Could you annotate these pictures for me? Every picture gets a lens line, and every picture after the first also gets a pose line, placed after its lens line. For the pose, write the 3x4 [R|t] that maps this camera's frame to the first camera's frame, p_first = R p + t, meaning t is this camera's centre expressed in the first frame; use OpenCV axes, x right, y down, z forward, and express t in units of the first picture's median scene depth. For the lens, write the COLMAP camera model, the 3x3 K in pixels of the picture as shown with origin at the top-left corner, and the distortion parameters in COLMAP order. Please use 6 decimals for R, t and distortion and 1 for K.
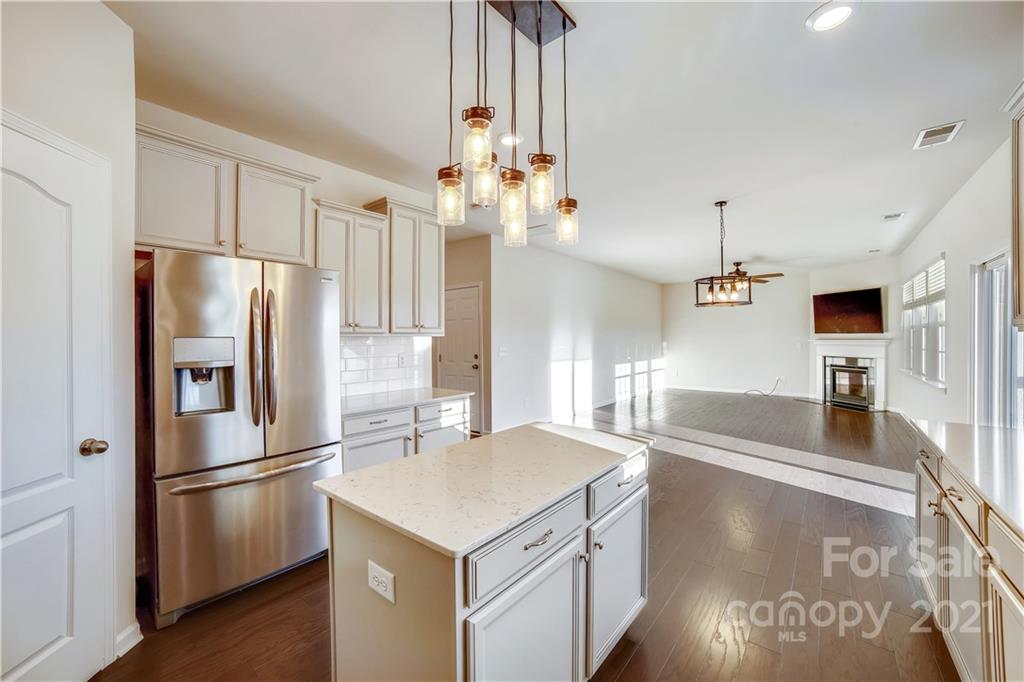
lens RADIAL K [[413.1, 0, 511.8], [0, 413.1, 344.0], [0, 0, 1]] dist [-0.017264, 0.002637]
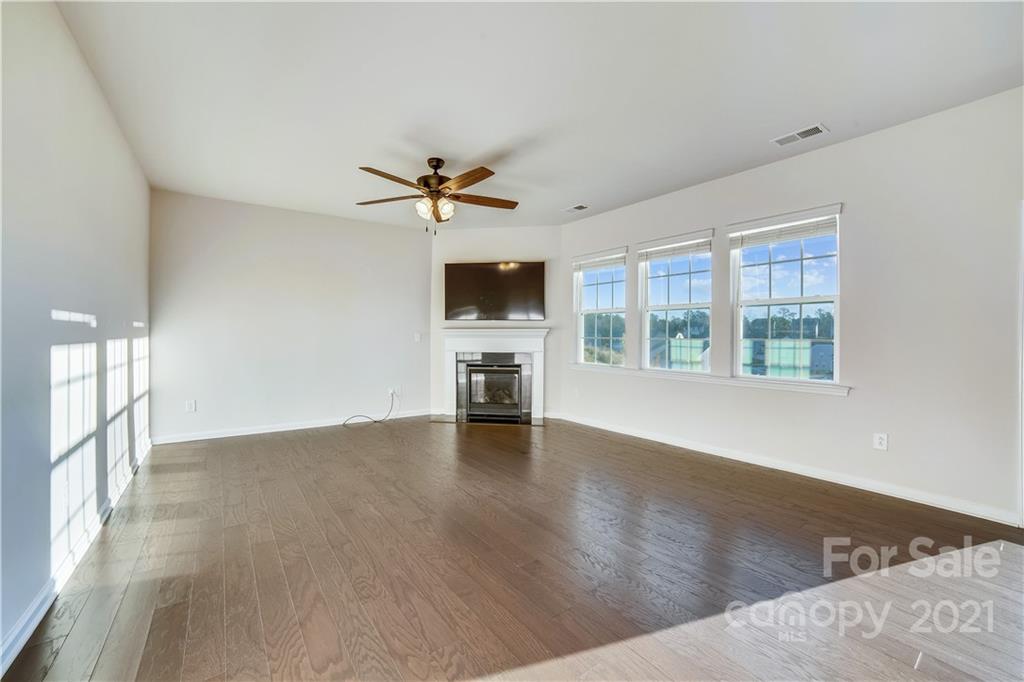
lens RADIAL K [[413.1, 0, 516.3], [0, 413.1, 340.5], [0, 0, 1]] dist [-0.017264, 0.002637]
pose [[0.287467, -0.003248, 0.957785, 0.129859], [0.003272, 0.999992, 0.002409, 0.010006], [-0.957785, 0.002441, 0.287475, 0.803565]]
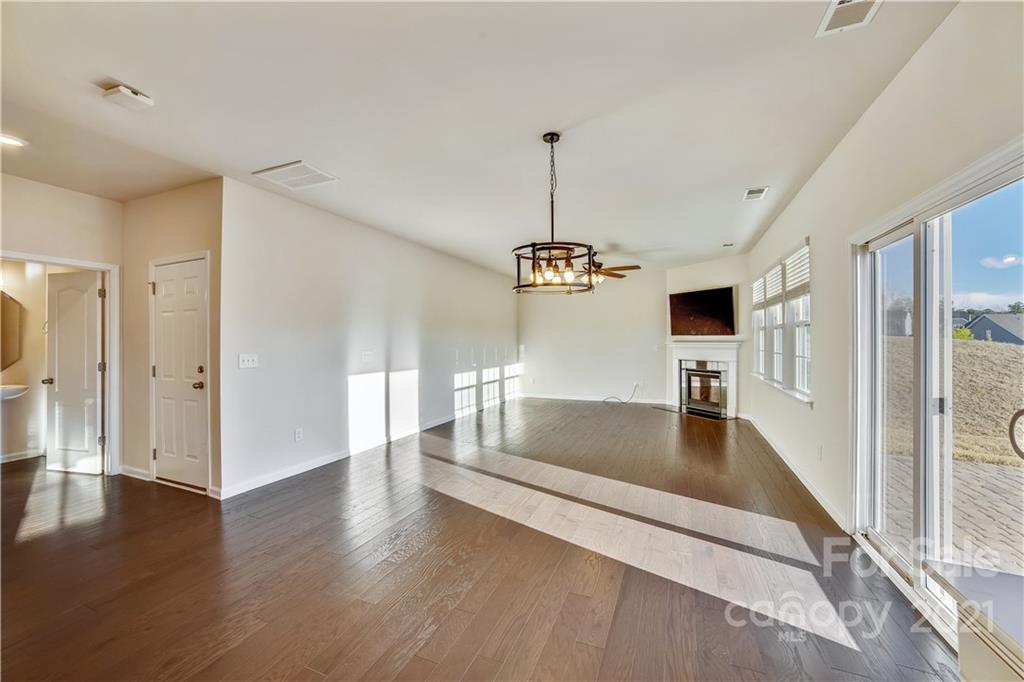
lens RADIAL K [[413.1, 0, 512.5], [0, 413.1, 343.6], [0, 0, 1]] dist [-0.017264, 0.002637]
pose [[0.962505, -0.000364, 0.271264, 0.156549], [0.002109, 0.999979, -0.006140, -0.002612], [-0.271256, 0.006482, 0.962485, 0.221068]]
